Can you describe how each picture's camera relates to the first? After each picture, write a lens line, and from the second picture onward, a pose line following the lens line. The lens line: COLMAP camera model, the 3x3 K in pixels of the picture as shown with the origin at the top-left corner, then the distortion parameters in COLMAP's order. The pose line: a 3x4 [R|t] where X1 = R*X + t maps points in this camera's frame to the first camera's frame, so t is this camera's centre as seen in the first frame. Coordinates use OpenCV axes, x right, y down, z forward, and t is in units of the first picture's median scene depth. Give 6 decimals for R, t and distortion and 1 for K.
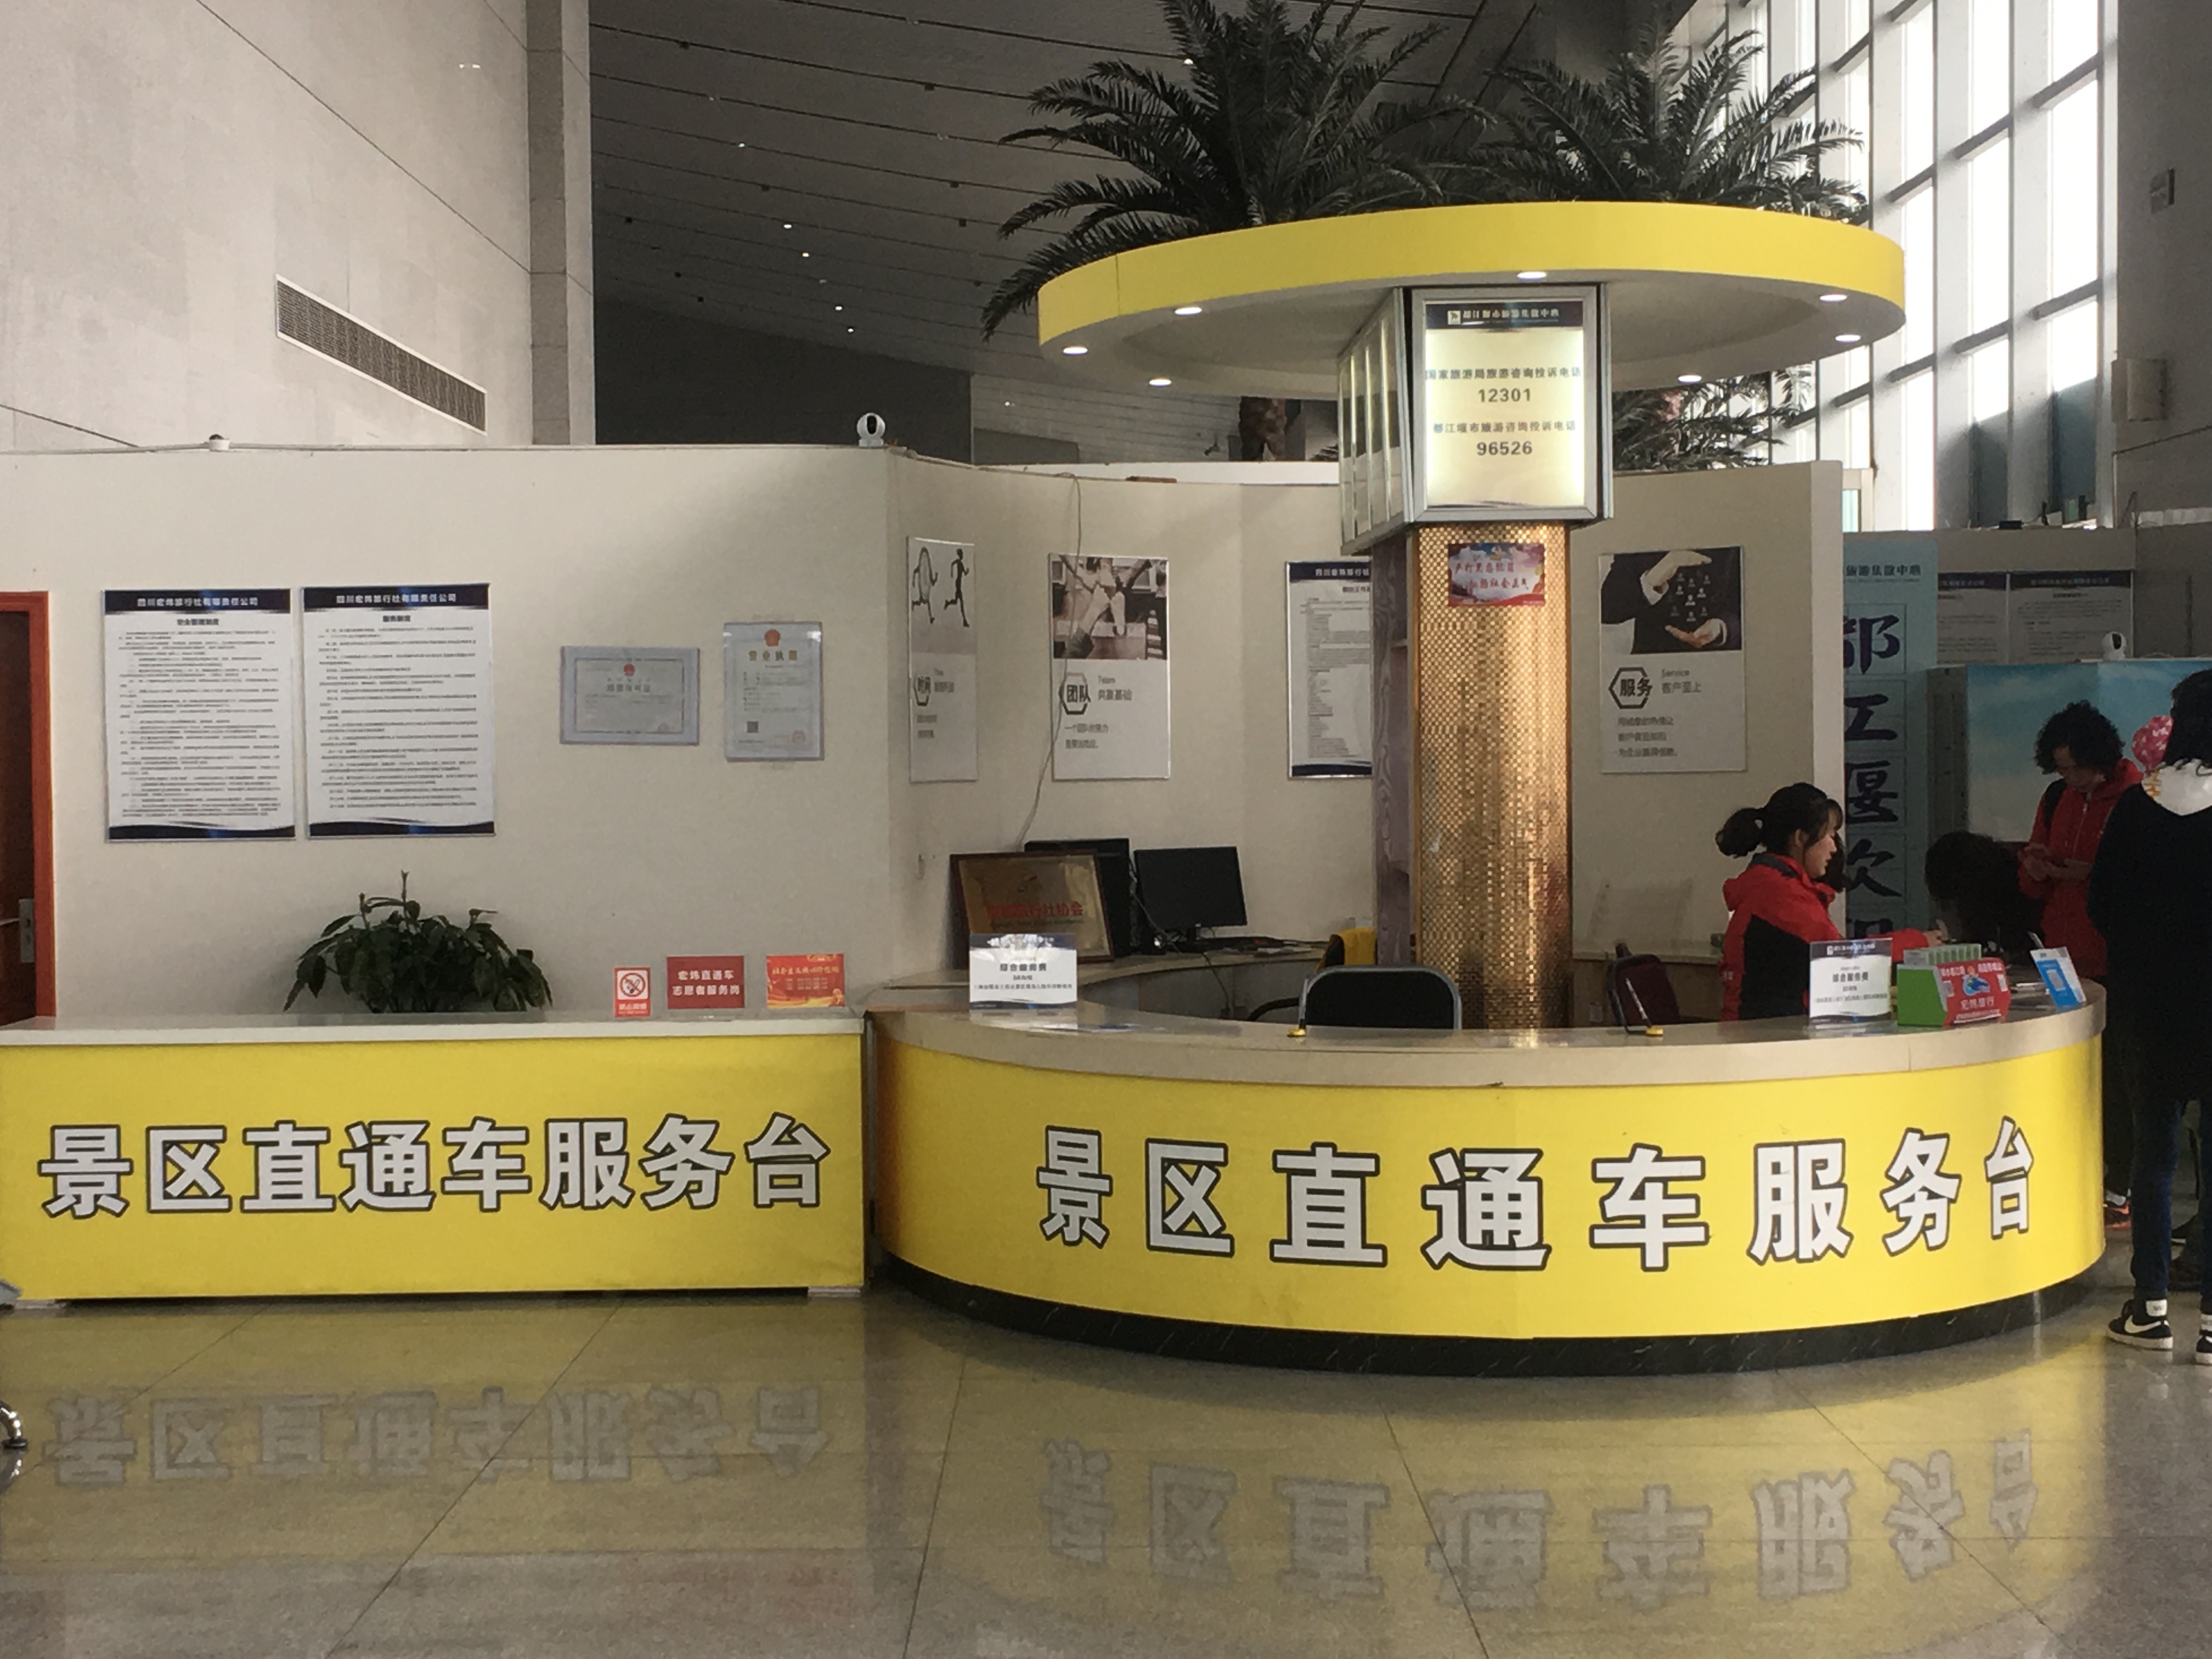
lens RADIAL K [[3879.1, 0, 1105.5], [0, 3879.1, 828.8], [0, 0, 1]] dist [0.045436, 0.000000]
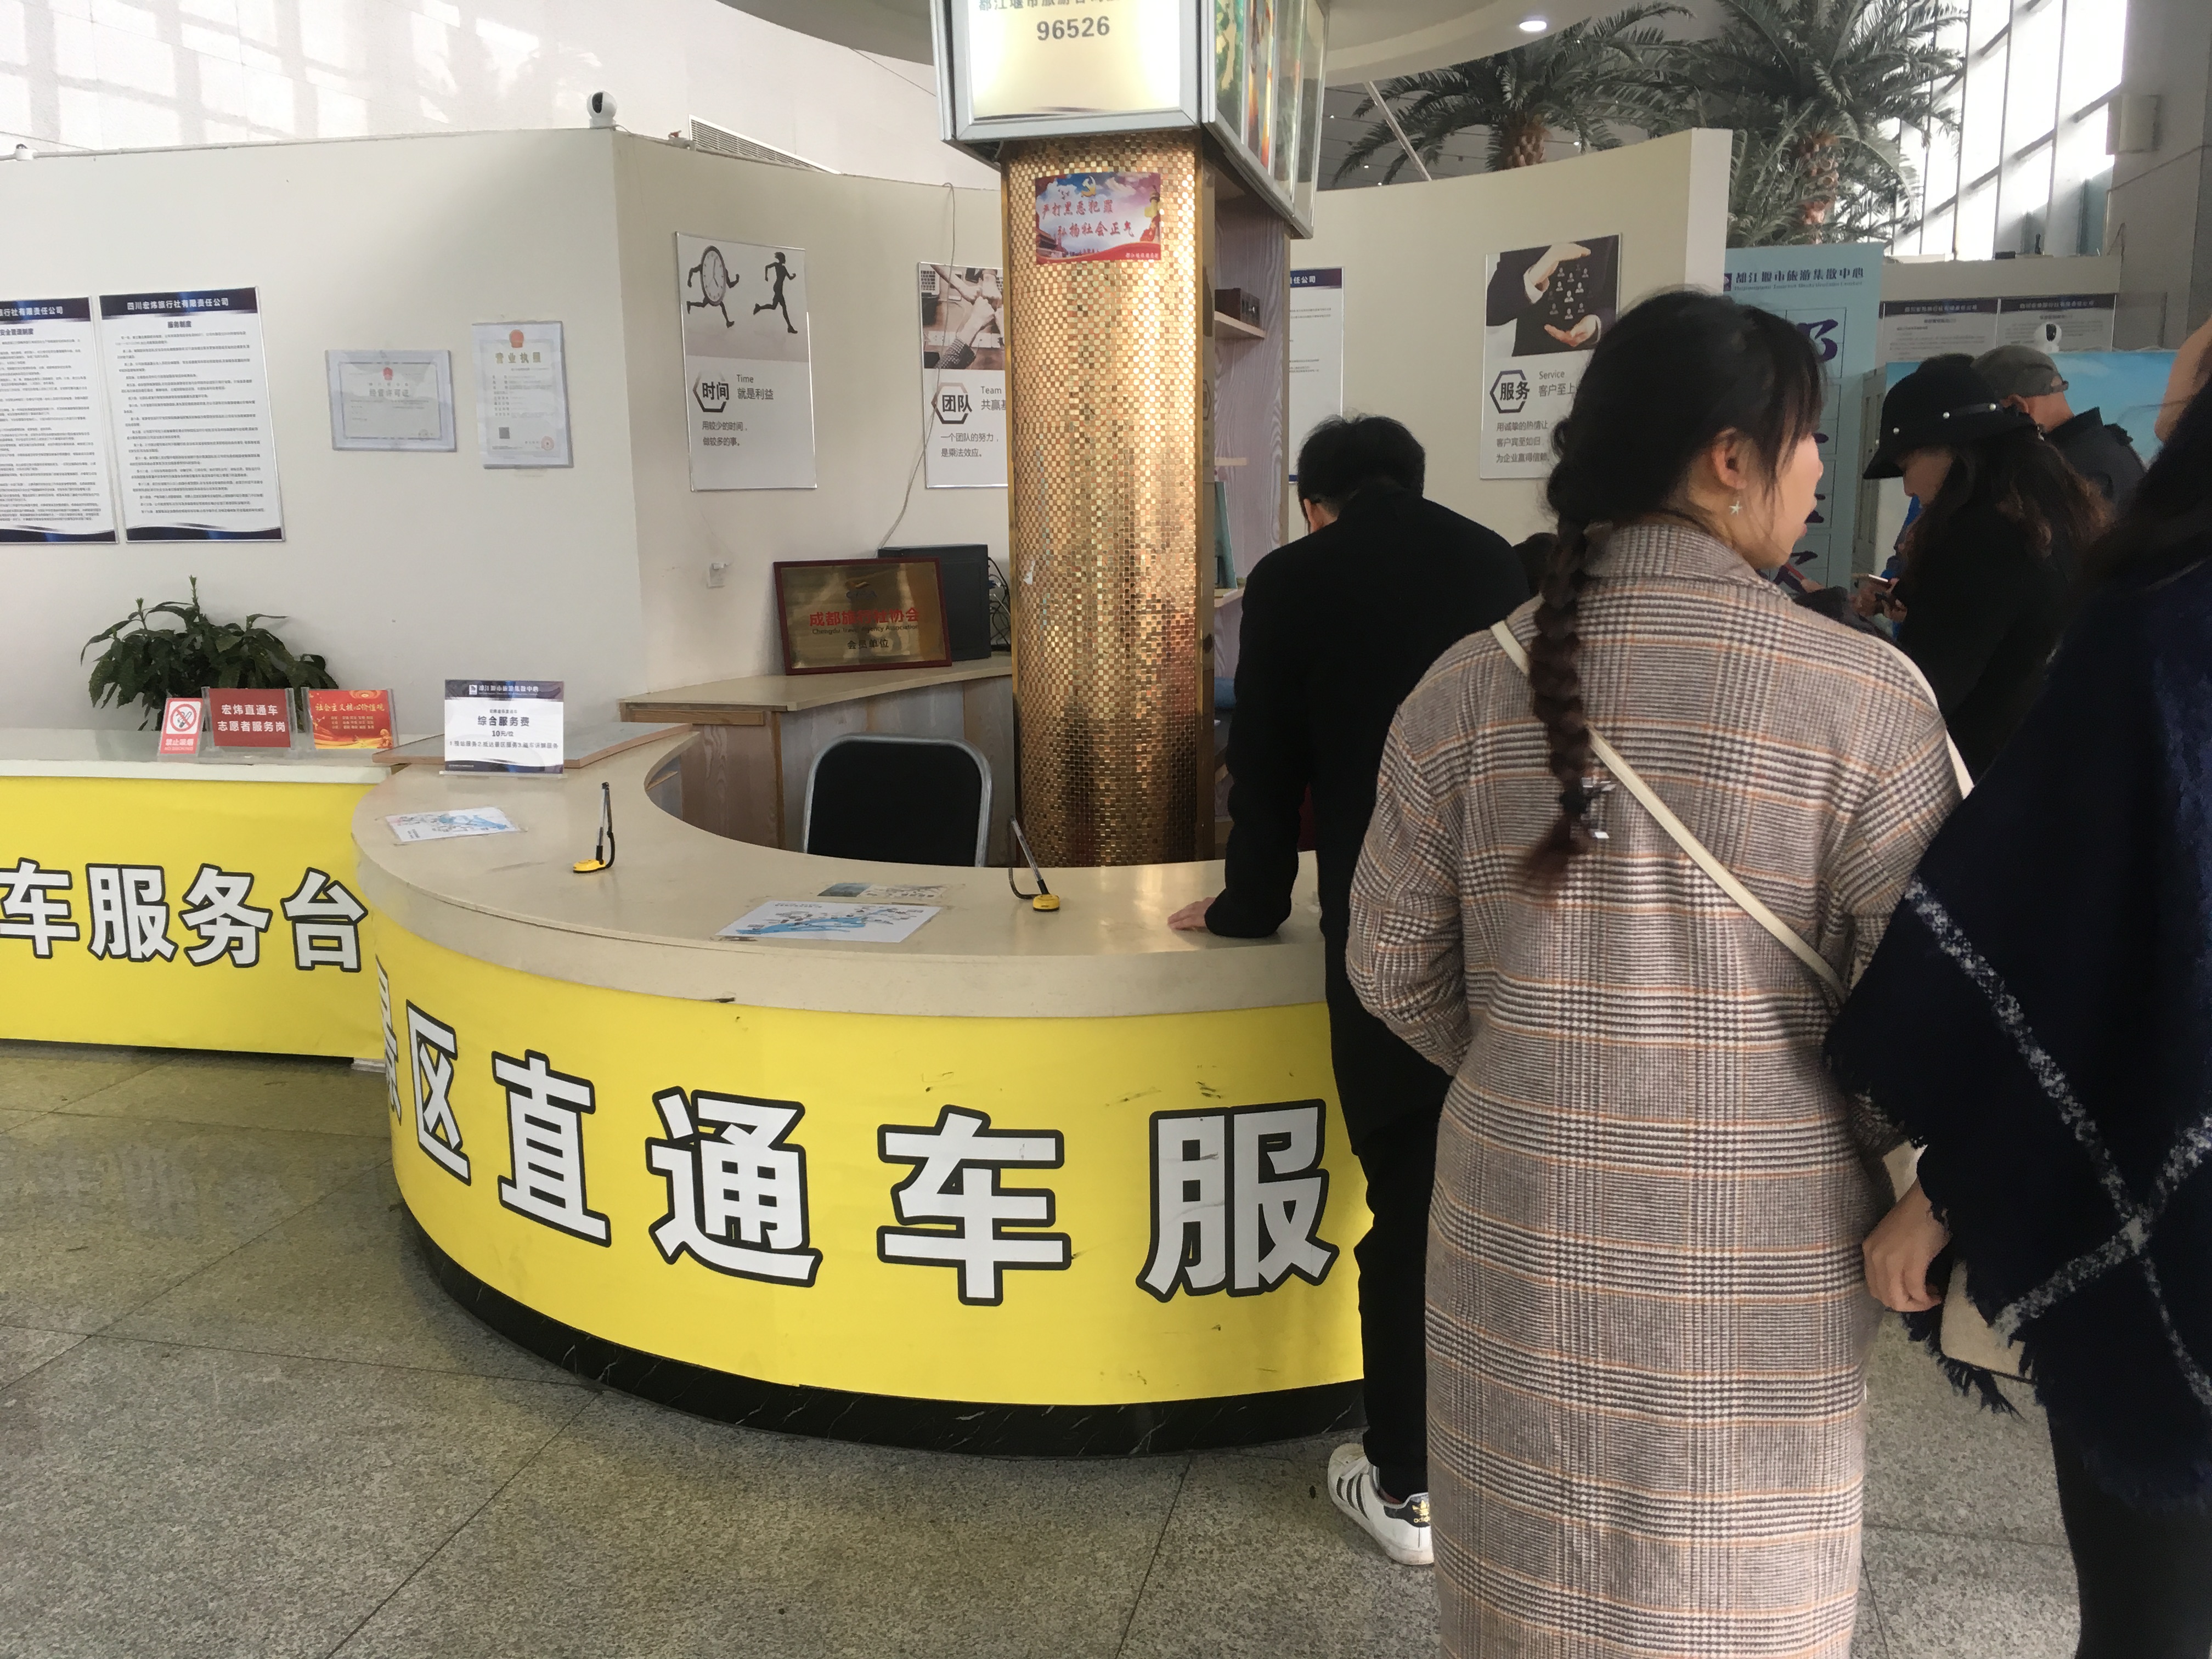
lens RADIAL K [[1900.1, 0, 1089.4], [0, 1900.1, 837.8], [0, 0, 1]] dist [0.085165, -0.123714]
pose [[0.970540, 0.043120, -0.237051, 0.173557], [-0.001490, 0.984911, 0.173056, -0.009521], [0.240936, -0.167604, 0.955960, 0.553304]]
